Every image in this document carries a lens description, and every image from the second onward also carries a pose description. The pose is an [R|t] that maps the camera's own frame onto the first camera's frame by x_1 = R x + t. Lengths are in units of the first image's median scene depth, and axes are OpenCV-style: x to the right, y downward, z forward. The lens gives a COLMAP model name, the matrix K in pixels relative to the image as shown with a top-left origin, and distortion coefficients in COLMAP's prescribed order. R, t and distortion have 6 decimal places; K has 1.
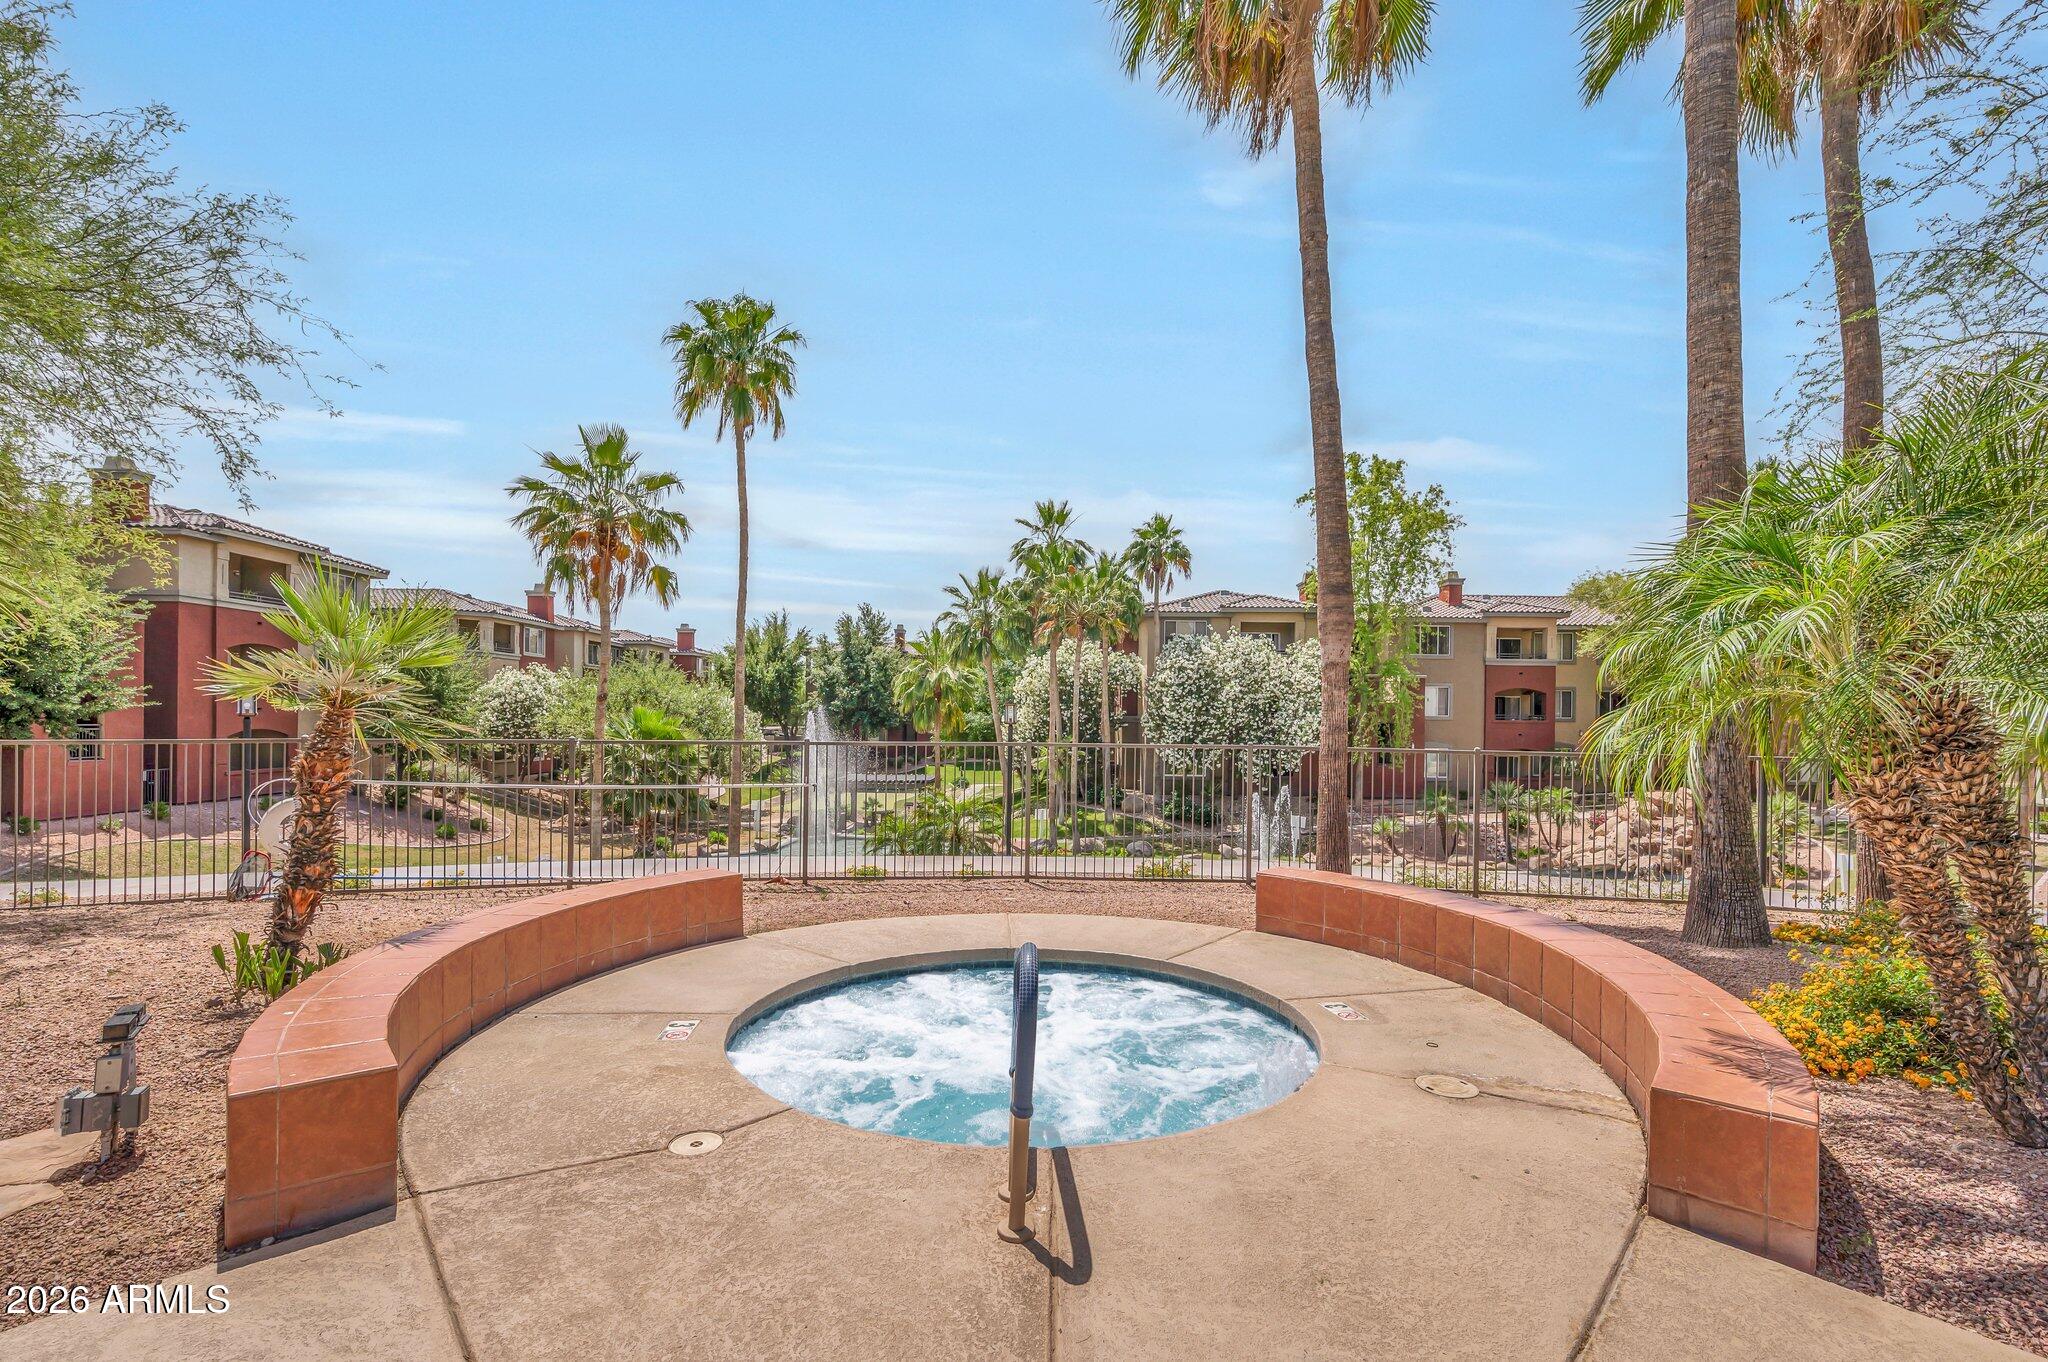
lens RADIAL K [[937.3, 0, 1024.0], [0, 937.3, 681.0], [0, 0, 1]] dist [-0.000866, -0.000163]
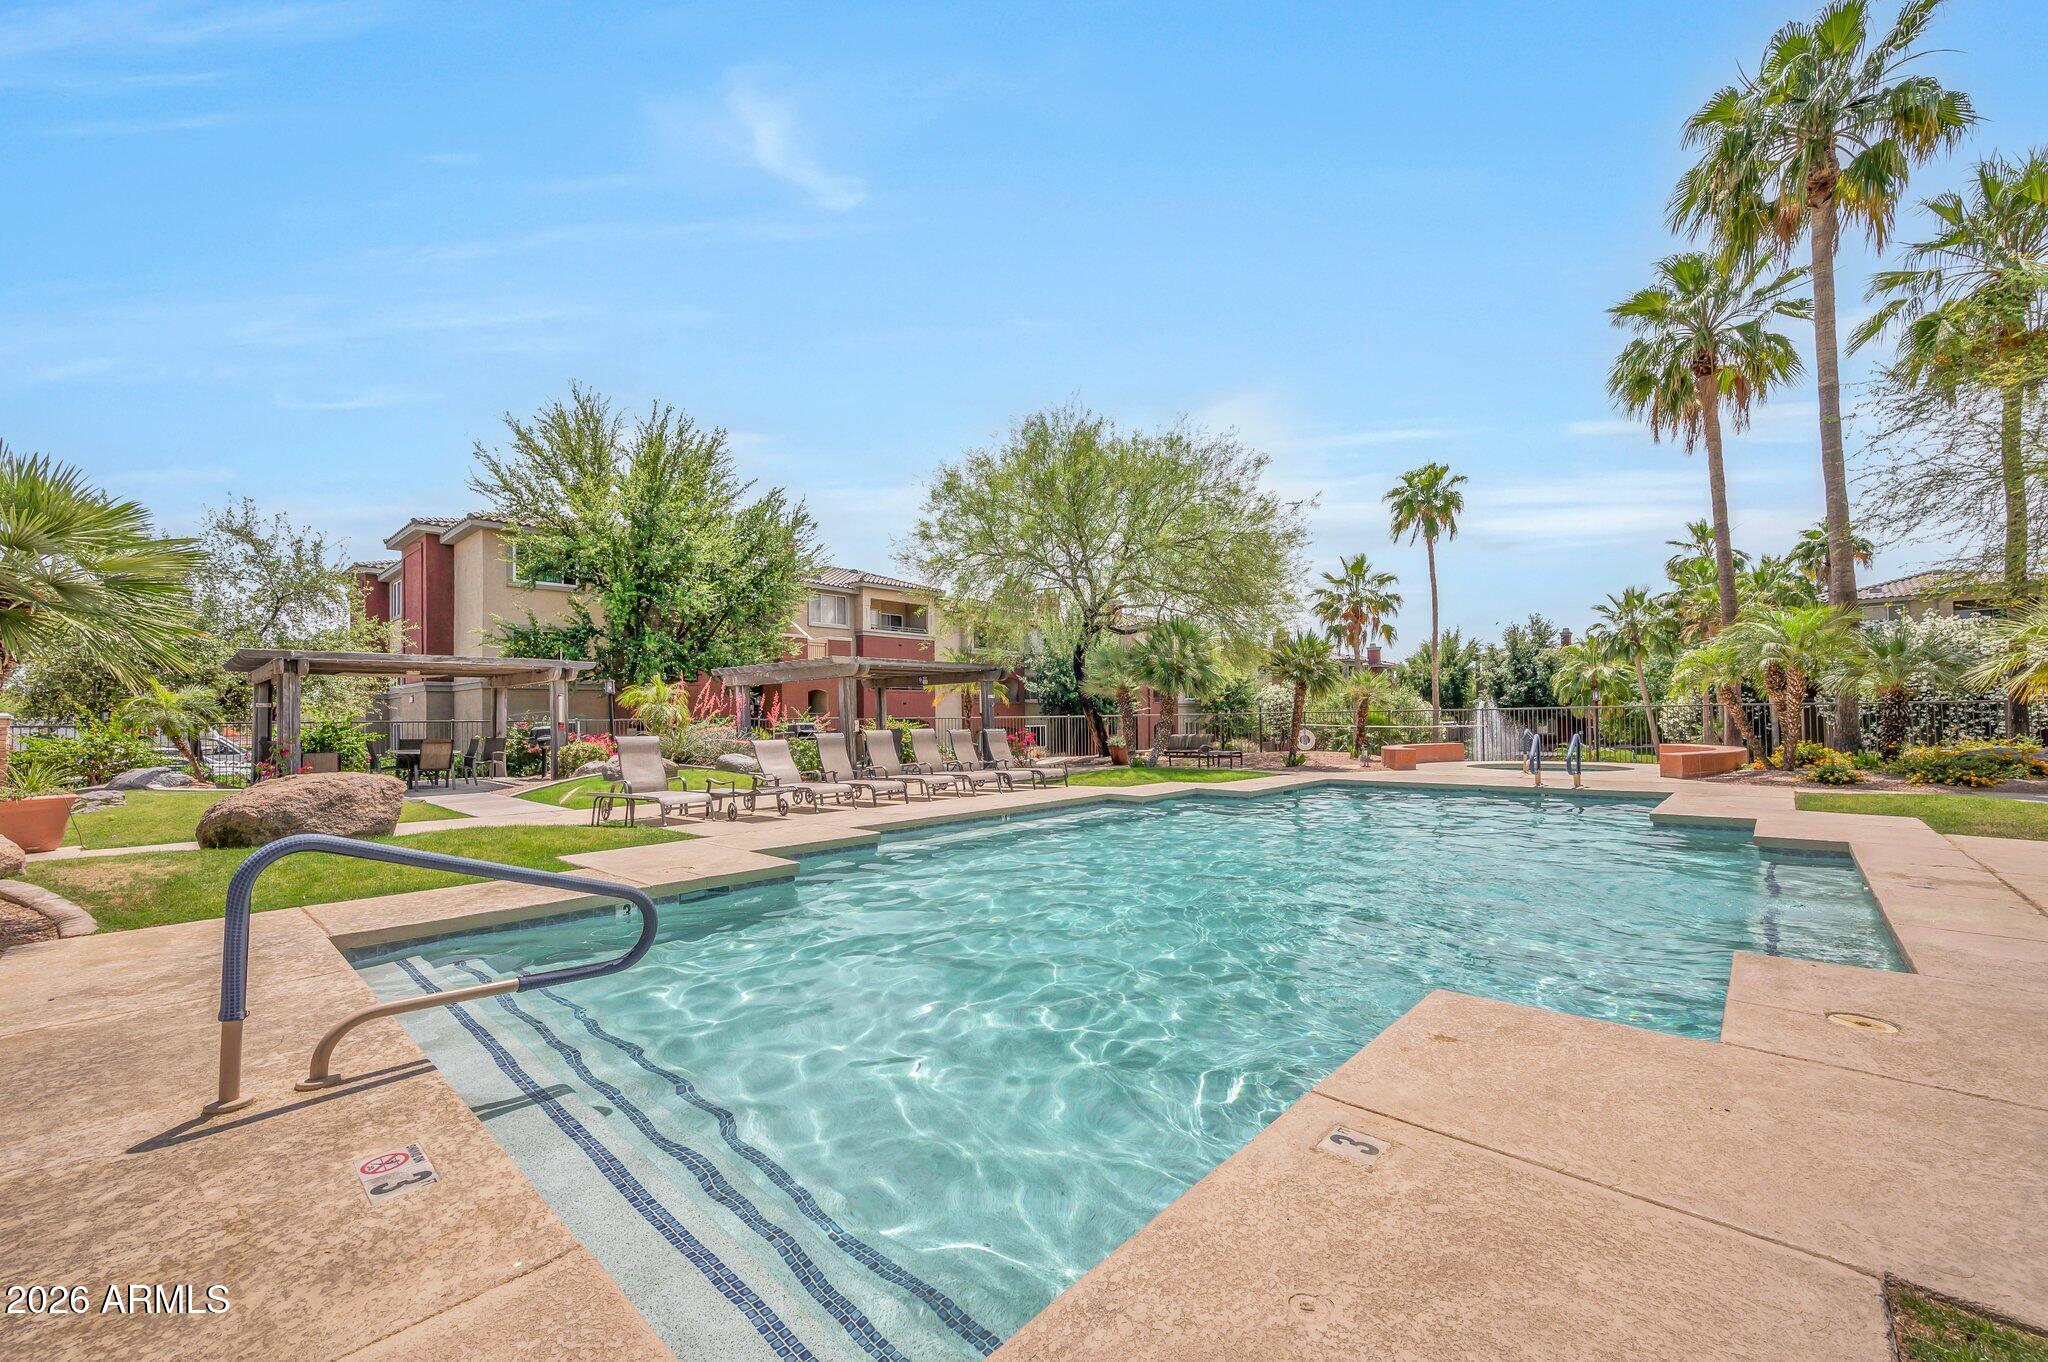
lens RADIAL K [[778.2, 0, 1028.3], [0, 778.2, 715.4], [0, 0, 1]] dist [-0.001026, -0.000024]
pose [[0.730344, -0.024945, -0.682624, 0.074985], [0.049445, 0.998642, 0.016409, -0.002668], [0.681288, -0.045737, 0.730586, -0.334589]]
